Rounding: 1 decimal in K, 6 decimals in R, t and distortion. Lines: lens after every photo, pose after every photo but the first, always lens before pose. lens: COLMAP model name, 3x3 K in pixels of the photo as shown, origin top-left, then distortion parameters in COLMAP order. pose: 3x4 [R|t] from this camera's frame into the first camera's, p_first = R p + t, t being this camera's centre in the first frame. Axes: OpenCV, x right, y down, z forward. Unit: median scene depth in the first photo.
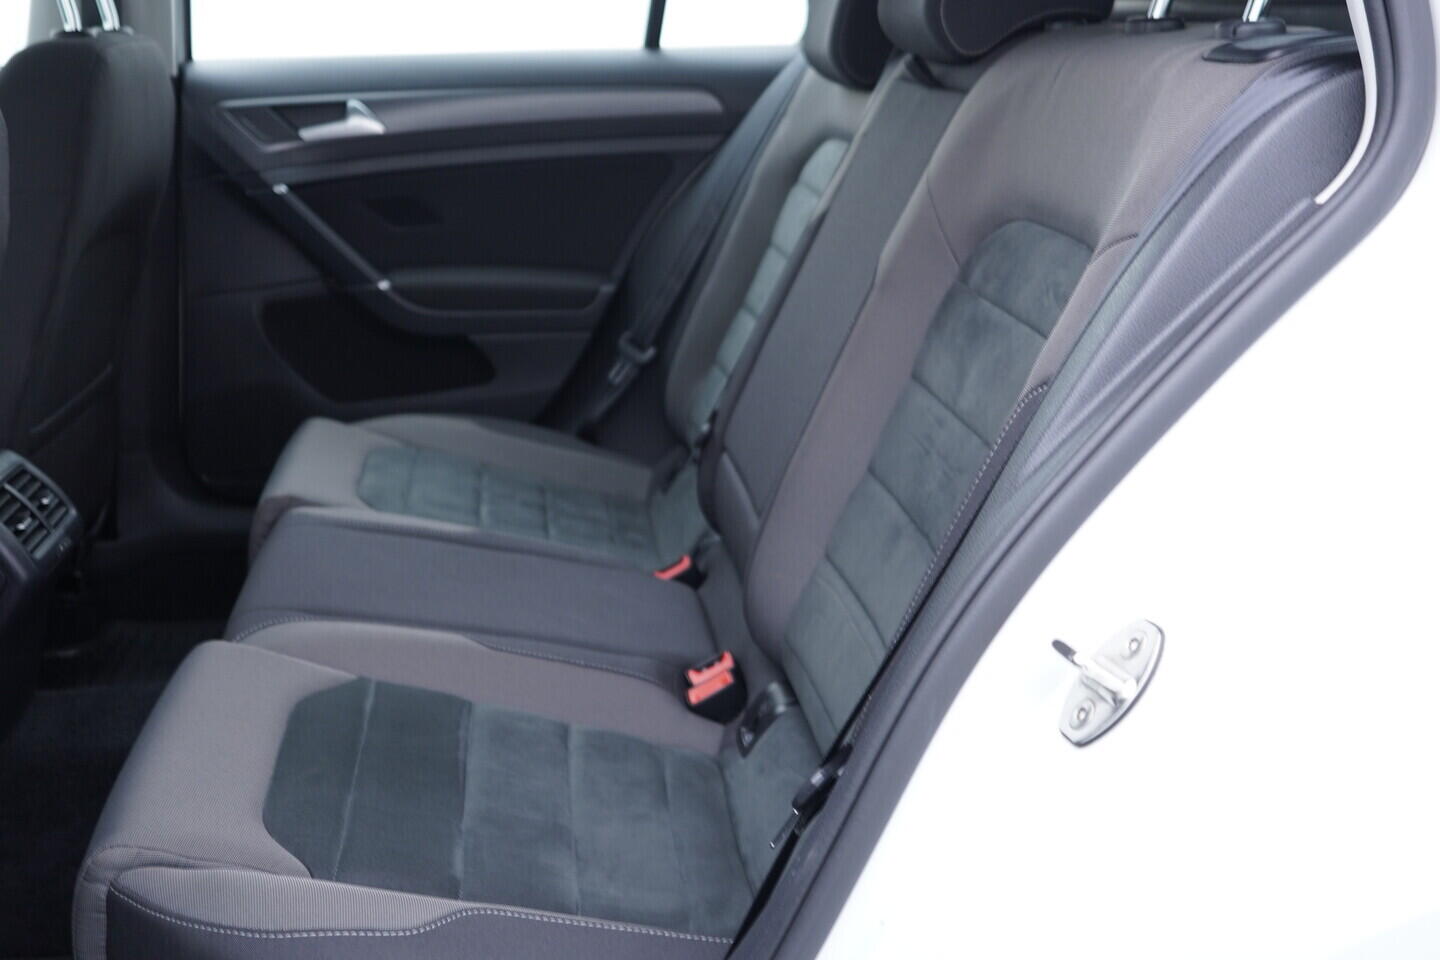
lens RADIAL K [[1463.6, 0, 719.9], [0, 1463.6, 481.9], [0, 0, 1]] dist [0.000004, 0.000000]
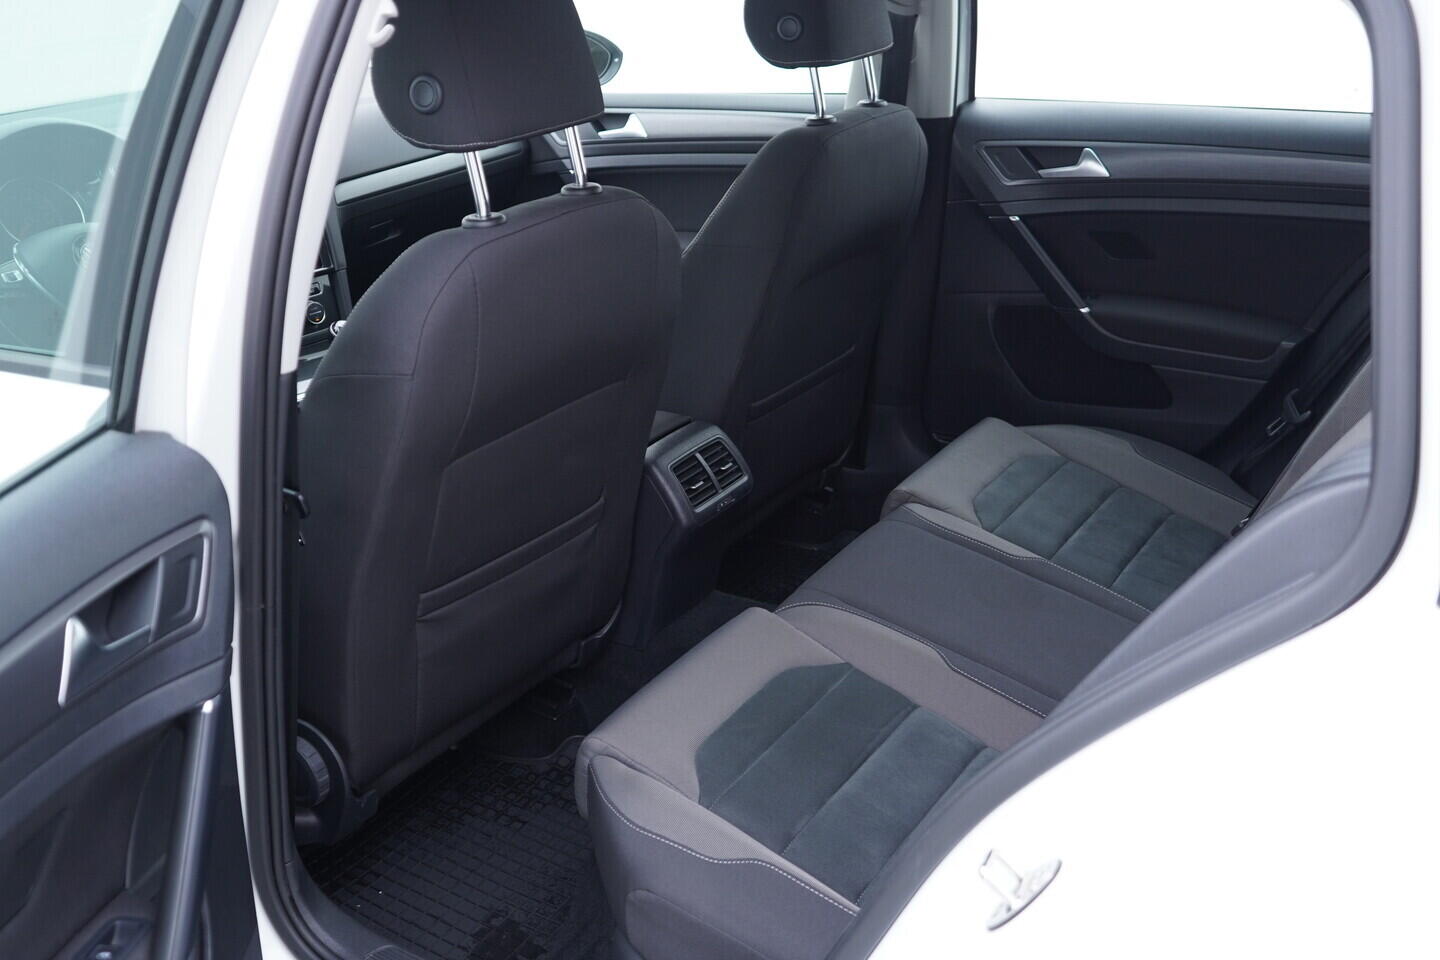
lens RADIAL K [[1463.6, 0, 723.1], [0, 1463.6, 479.6], [0, 0, 1]] dist [0.000004, 0.000000]
pose [[0.744656, 0.239755, -0.622901, 0.309746], [-0.162314, 0.970289, 0.179425, -0.167946], [0.647412, -0.032504, 0.761447, -0.059014]]
